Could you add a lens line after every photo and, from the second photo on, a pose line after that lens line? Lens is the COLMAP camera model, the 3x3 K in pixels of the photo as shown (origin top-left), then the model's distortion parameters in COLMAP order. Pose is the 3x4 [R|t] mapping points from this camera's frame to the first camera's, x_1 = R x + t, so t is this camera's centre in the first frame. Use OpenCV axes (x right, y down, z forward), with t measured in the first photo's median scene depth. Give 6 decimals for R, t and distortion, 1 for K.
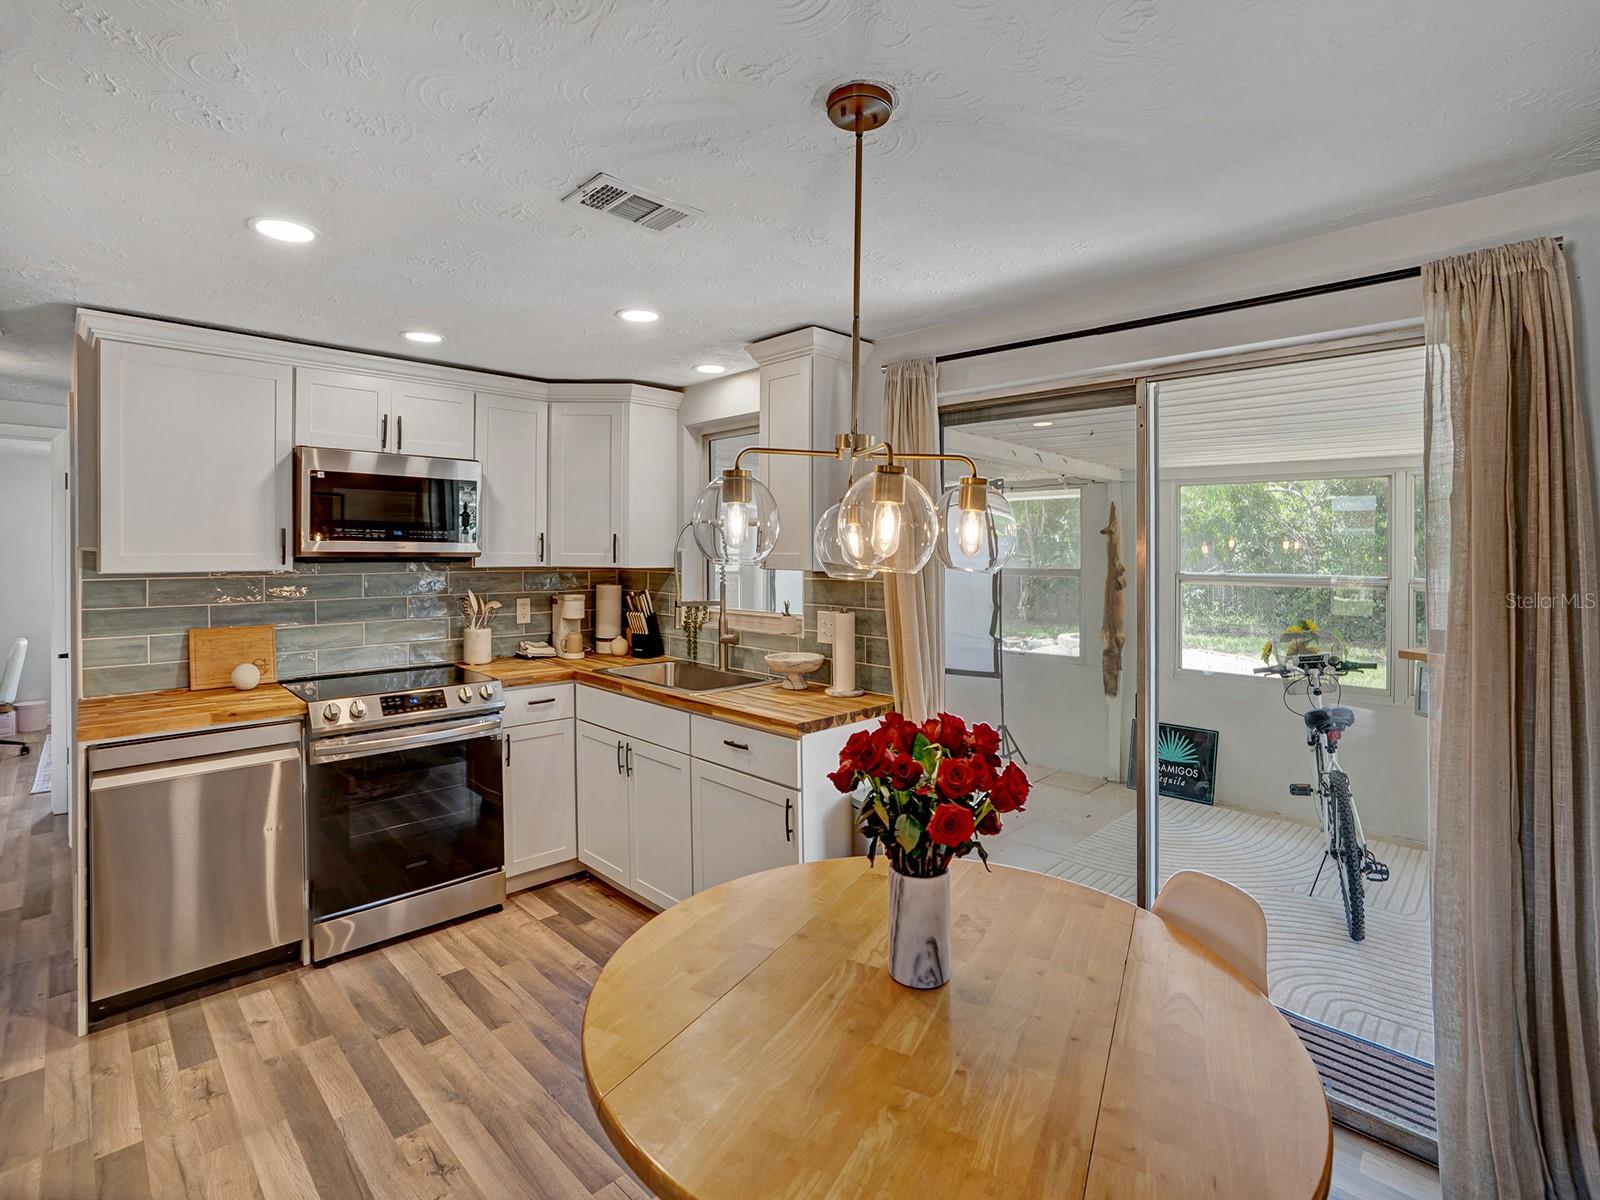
lens RADIAL K [[780.2, 0, 802.5], [0, 780.2, 546.3], [0, 0, 1]] dist [-0.018885, -0.000647]
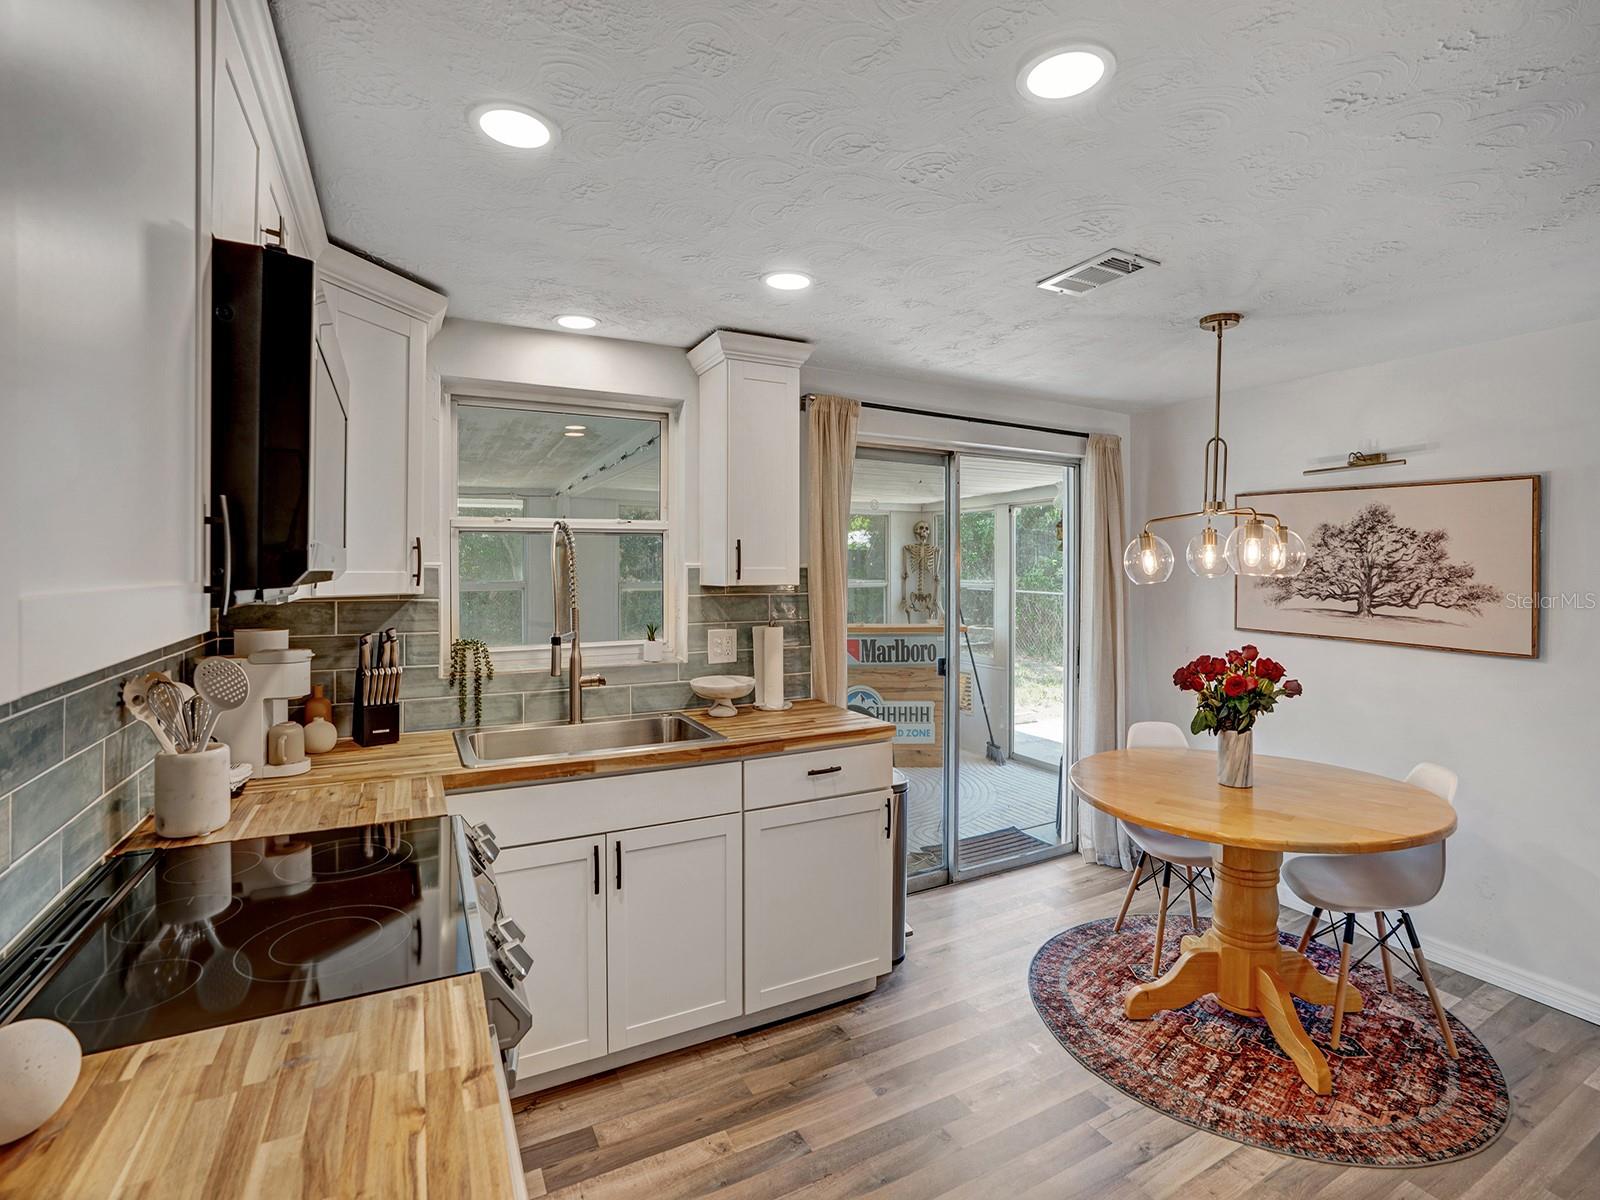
lens RADIAL K [[780.2, 0, 802.5], [0, 780.2, 546.3], [0, 0, 1]] dist [-0.018885, -0.000647]
pose [[0.285265, 0.017038, 0.958297, -0.887569], [-0.003560, 0.999854, -0.016717, -0.001137], [-0.958442, 0.001357, 0.285284, 0.670020]]
